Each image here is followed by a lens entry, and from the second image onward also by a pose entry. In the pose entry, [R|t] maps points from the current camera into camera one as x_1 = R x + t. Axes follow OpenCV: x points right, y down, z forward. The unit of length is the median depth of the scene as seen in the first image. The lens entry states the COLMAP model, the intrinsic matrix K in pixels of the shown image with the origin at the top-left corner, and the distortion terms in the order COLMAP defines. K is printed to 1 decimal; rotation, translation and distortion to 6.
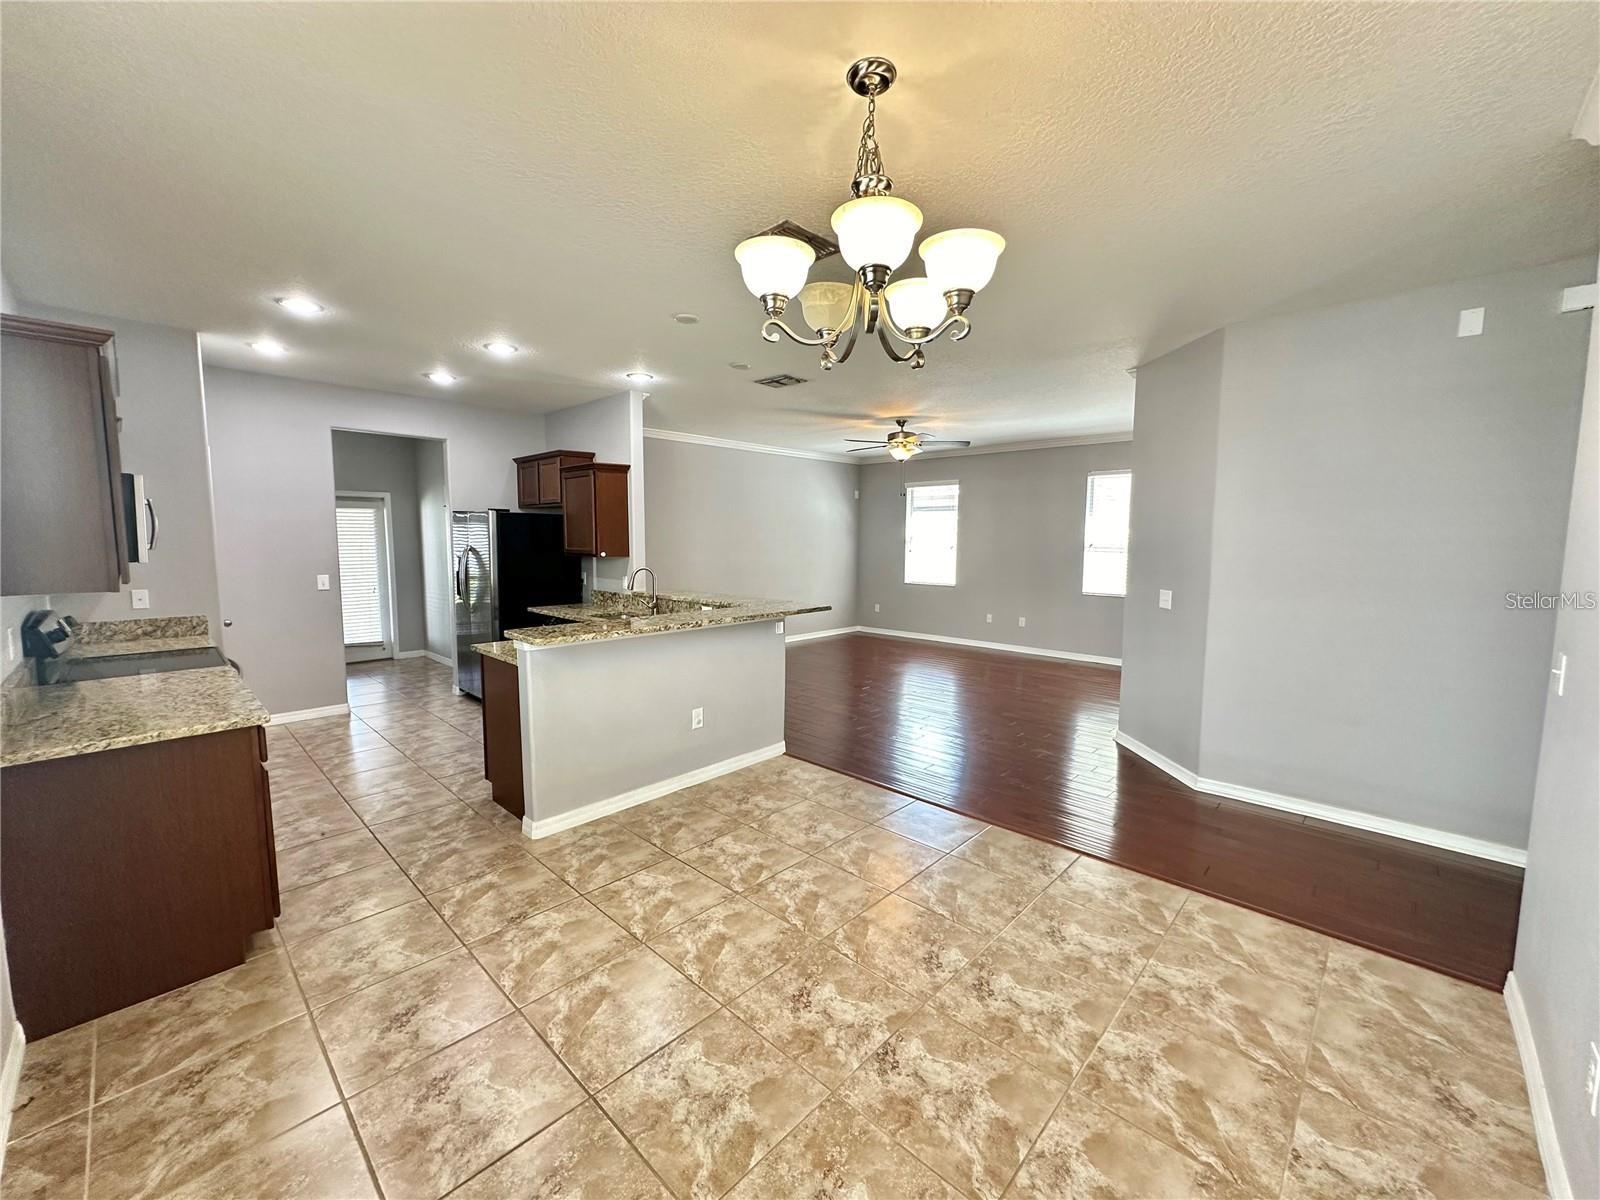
lens RADIAL K [[647.2, 0, 804.7], [0, 647.2, 598.0], [0, 0, 1]] dist [-0.000523, 0.000024]
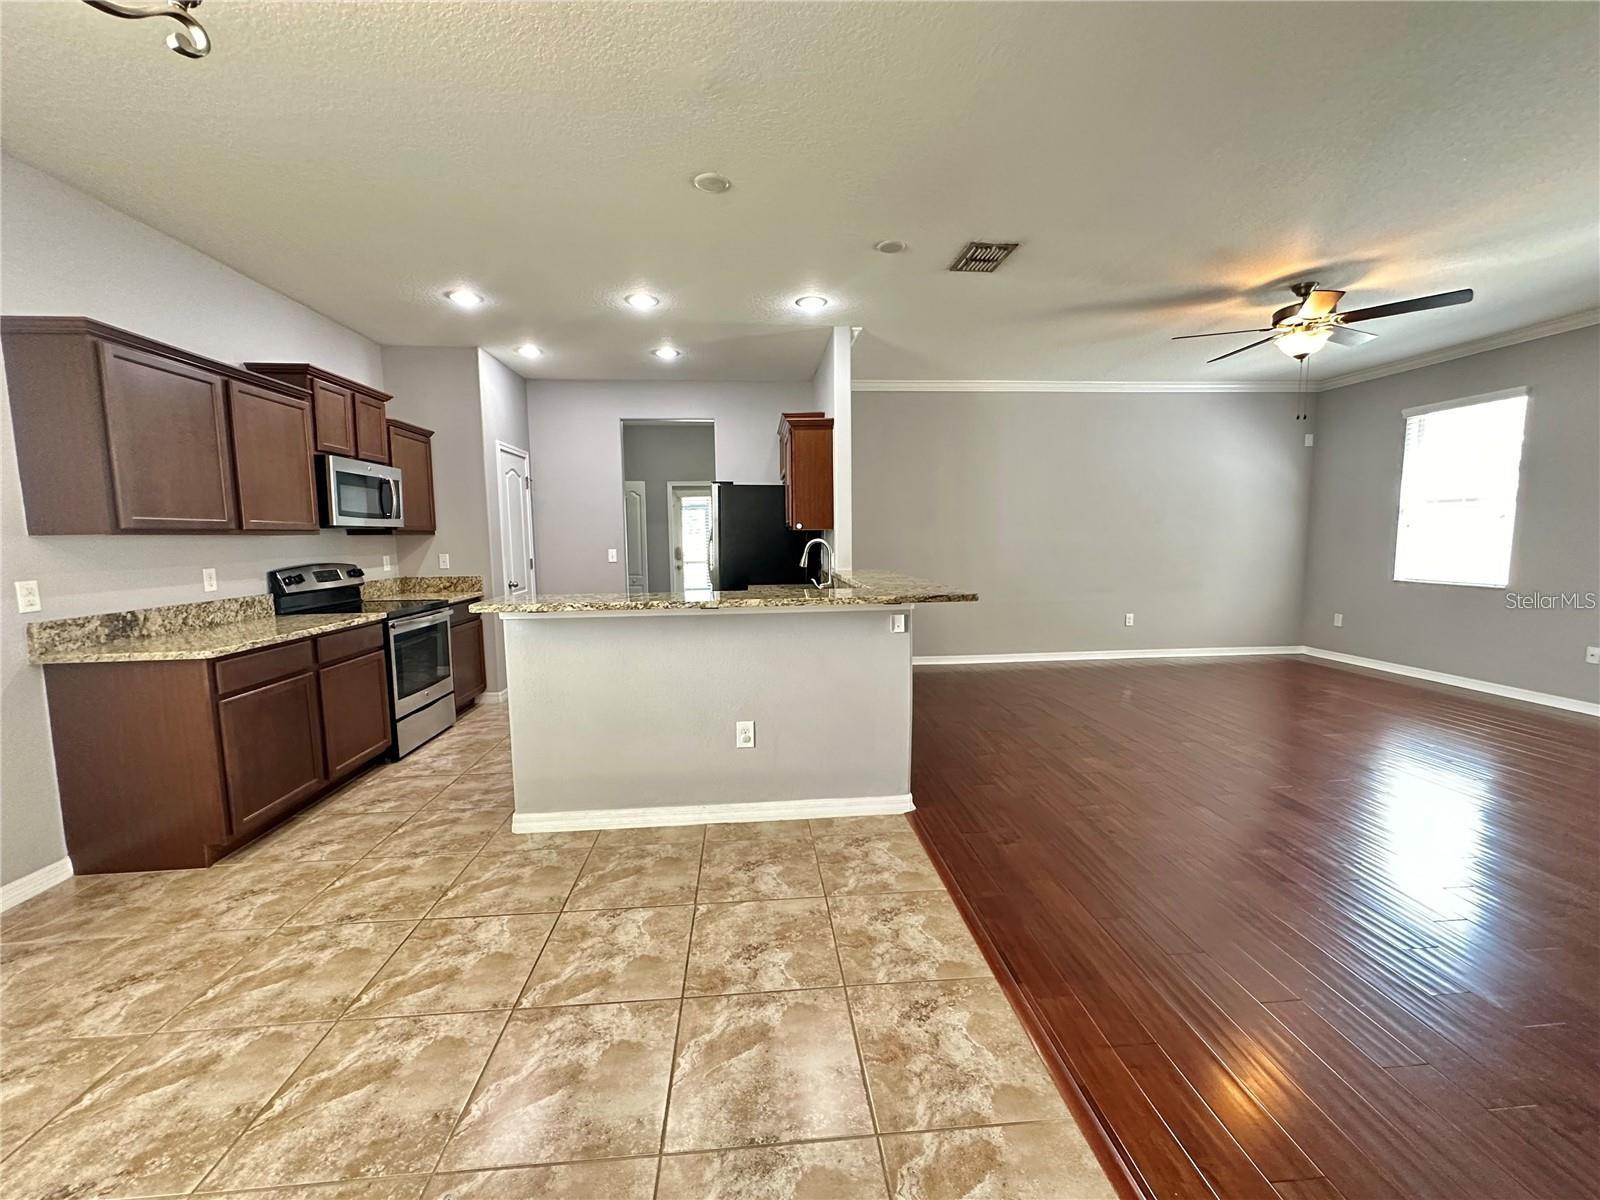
lens RADIAL K [[647.2, 0, 793.1], [0, 647.2, 598.8], [0, 0, 1]] dist [-0.000523, 0.000024]
pose [[0.739299, 0.052396, -0.671336, 0.363005], [-0.047138, 0.998549, 0.026025, 0.009781], [0.671726, 0.012405, 0.740696, 0.488506]]
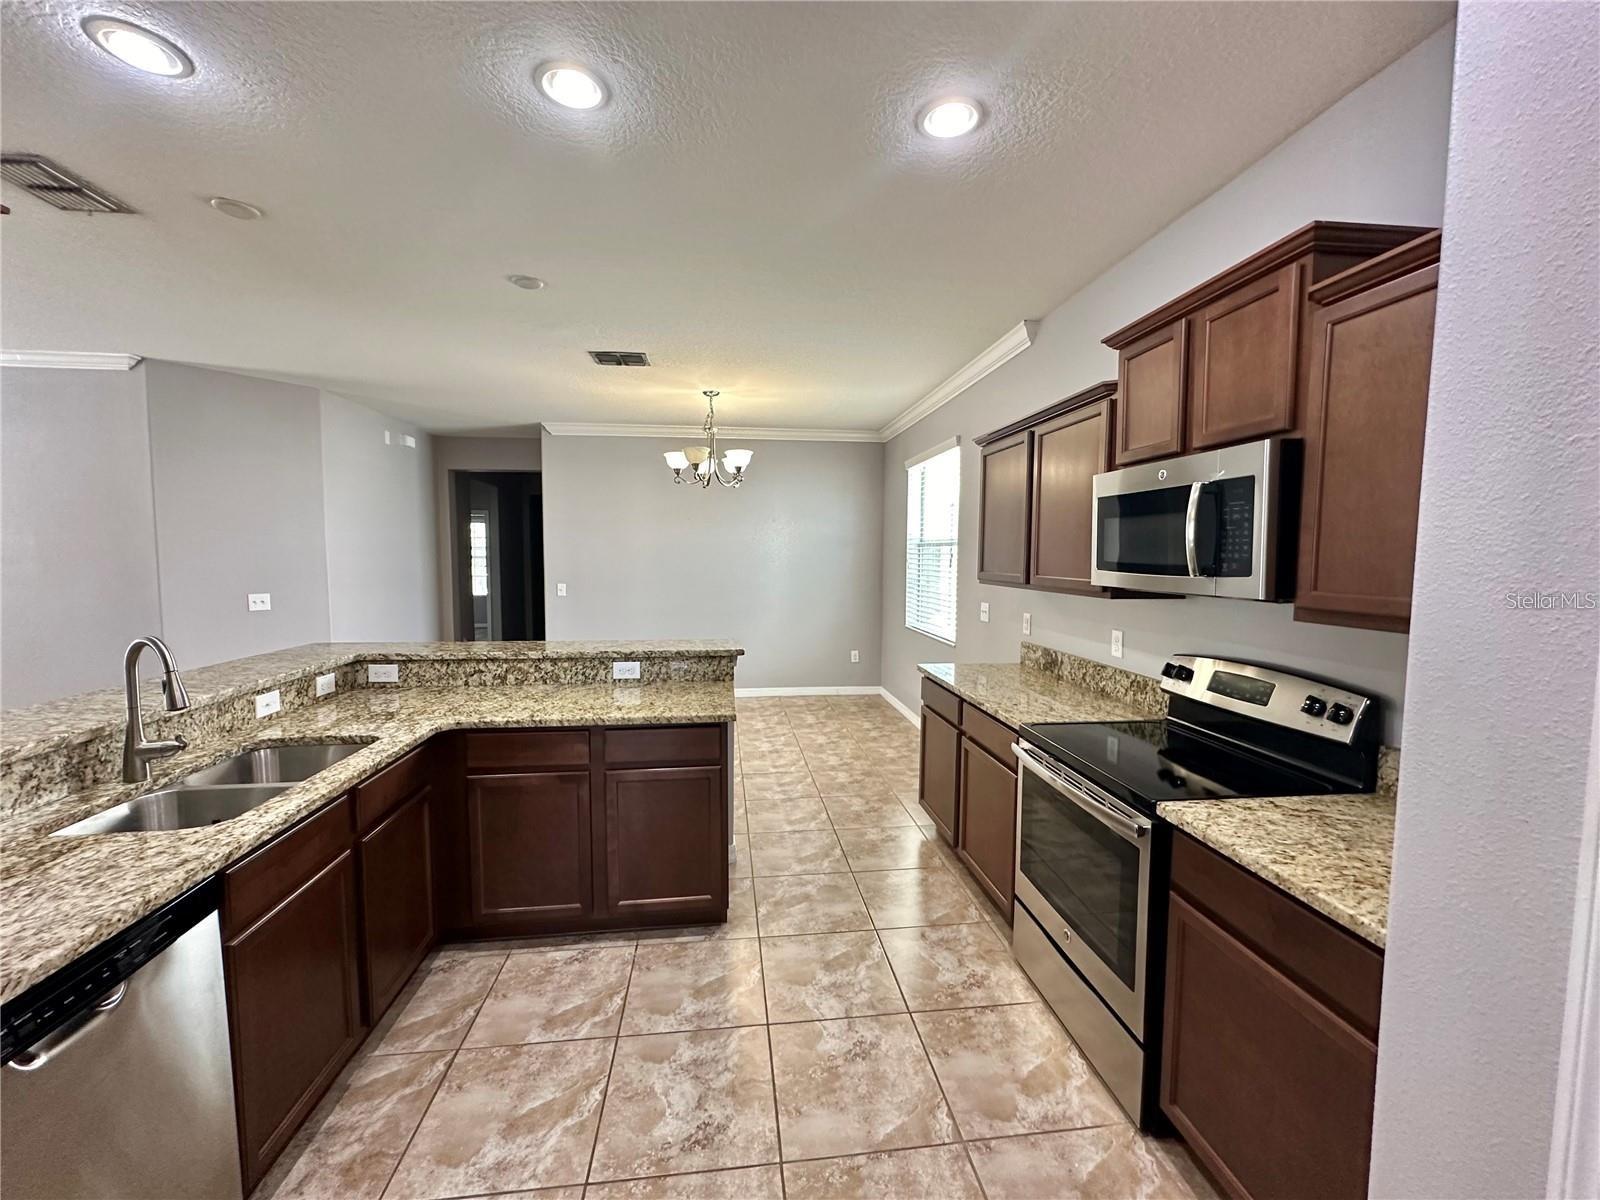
lens RADIAL K [[647.2, 0, 799.2], [0, 647.2, 604.4], [0, 0, 1]] dist [-0.000523, 0.000024]
pose [[-0.772599, -0.059376, 0.632112, -0.909468], [0.050842, 0.986634, 0.154819, -0.126445], [-0.632855, 0.151751, -0.759253, 1.345241]]
